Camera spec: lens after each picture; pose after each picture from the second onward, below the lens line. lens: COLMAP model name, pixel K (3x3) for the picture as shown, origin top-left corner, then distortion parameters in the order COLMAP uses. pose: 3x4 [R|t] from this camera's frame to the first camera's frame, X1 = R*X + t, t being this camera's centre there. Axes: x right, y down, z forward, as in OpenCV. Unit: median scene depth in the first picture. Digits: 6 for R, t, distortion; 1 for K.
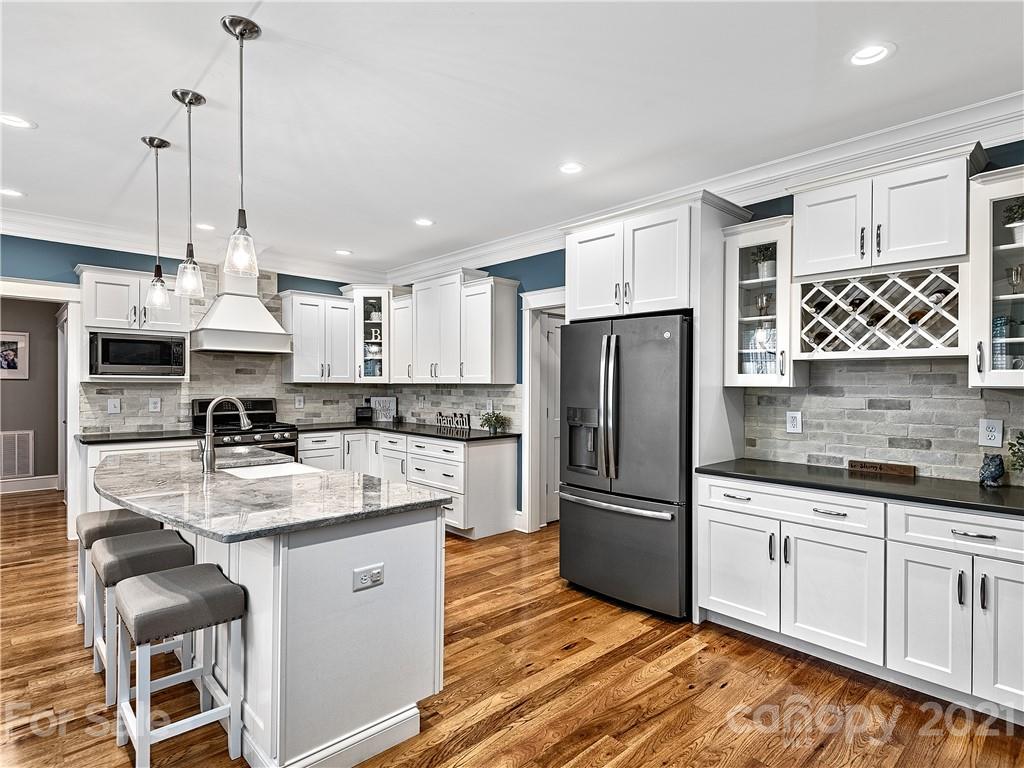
lens RADIAL K [[536.5, 0, 506.5], [0, 536.5, 386.1], [0, 0, 1]] dist [0.026552, -0.011221]
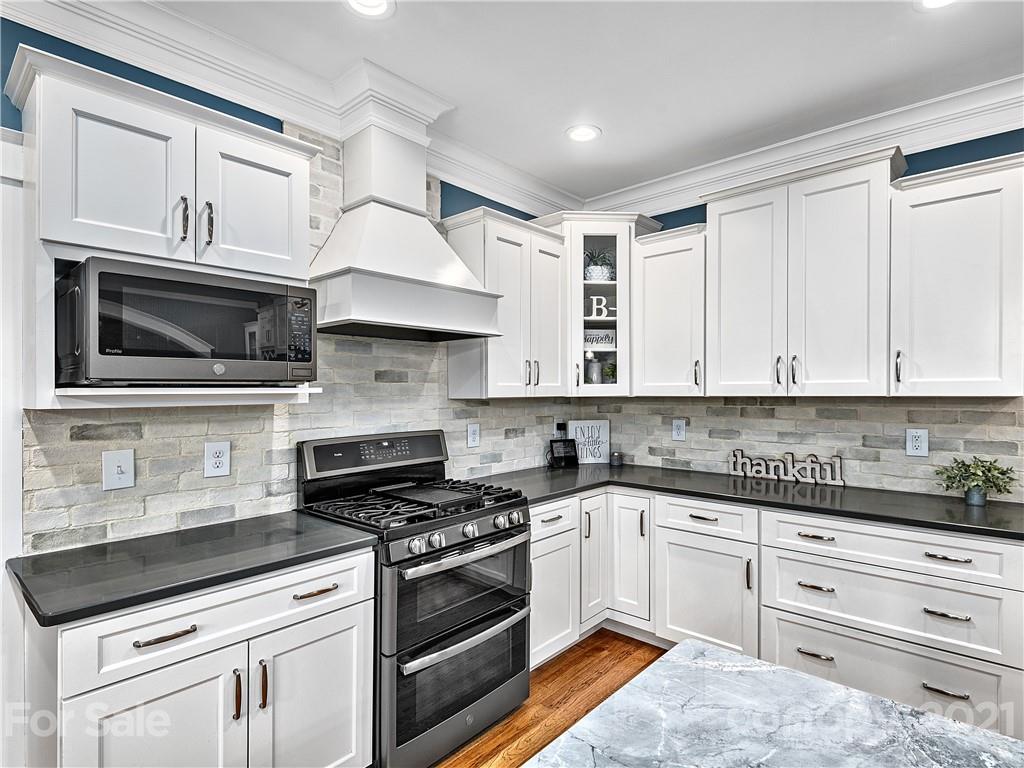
lens RADIAL K [[536.5, 0, 517.8], [0, 536.5, 385.6], [0, 0, 1]] dist [0.026552, -0.011221]
pose [[0.995949, -0.011028, 0.089242, -0.407564], [0.012174, 0.999850, -0.012316, -0.011465], [-0.089092, 0.013352, 0.995934, 0.508017]]
